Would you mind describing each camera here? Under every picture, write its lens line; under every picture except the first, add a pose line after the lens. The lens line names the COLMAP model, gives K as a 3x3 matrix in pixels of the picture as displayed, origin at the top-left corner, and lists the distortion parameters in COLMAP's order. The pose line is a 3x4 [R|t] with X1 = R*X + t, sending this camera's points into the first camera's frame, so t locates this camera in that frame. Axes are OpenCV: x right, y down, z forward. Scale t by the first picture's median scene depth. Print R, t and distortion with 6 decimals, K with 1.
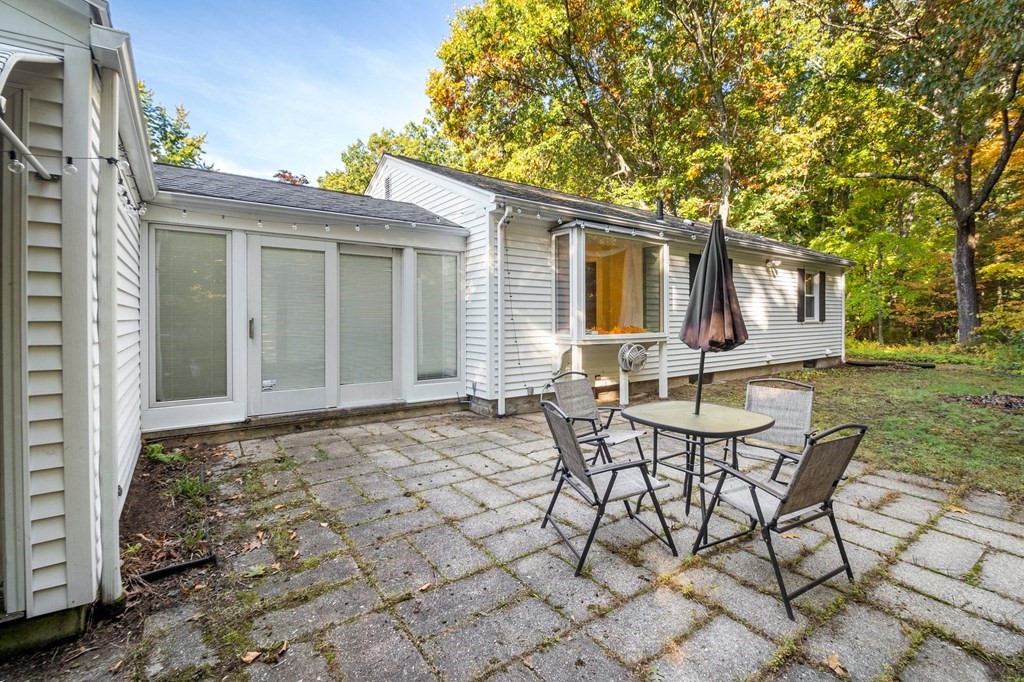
lens RADIAL K [[459.7, 0, 532.8], [0, 459.7, 328.1], [0, 0, 1]] dist [-0.013379, -0.002052]
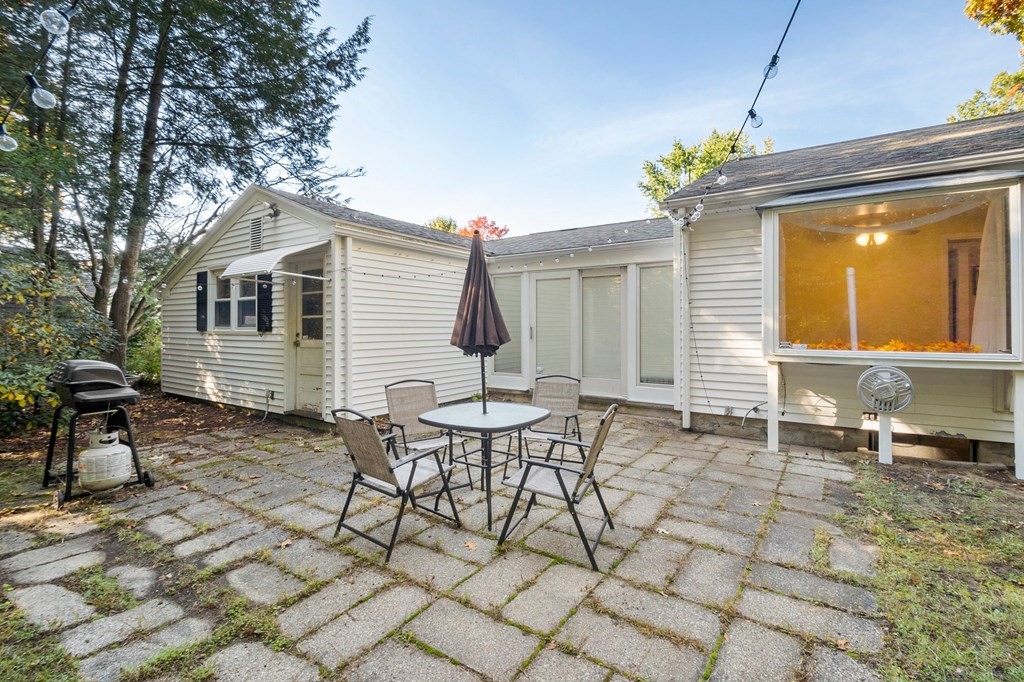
lens RADIAL K [[459.7, 0, 518.1], [0, 459.7, 339.0], [0, 0, 1]] dist [-0.013379, -0.002052]
pose [[0.342048, 0.025258, -0.939343, 0.711420], [-0.023958, 0.999548, 0.018153, -0.004277], [0.939377, 0.016296, 0.342498, 0.352142]]
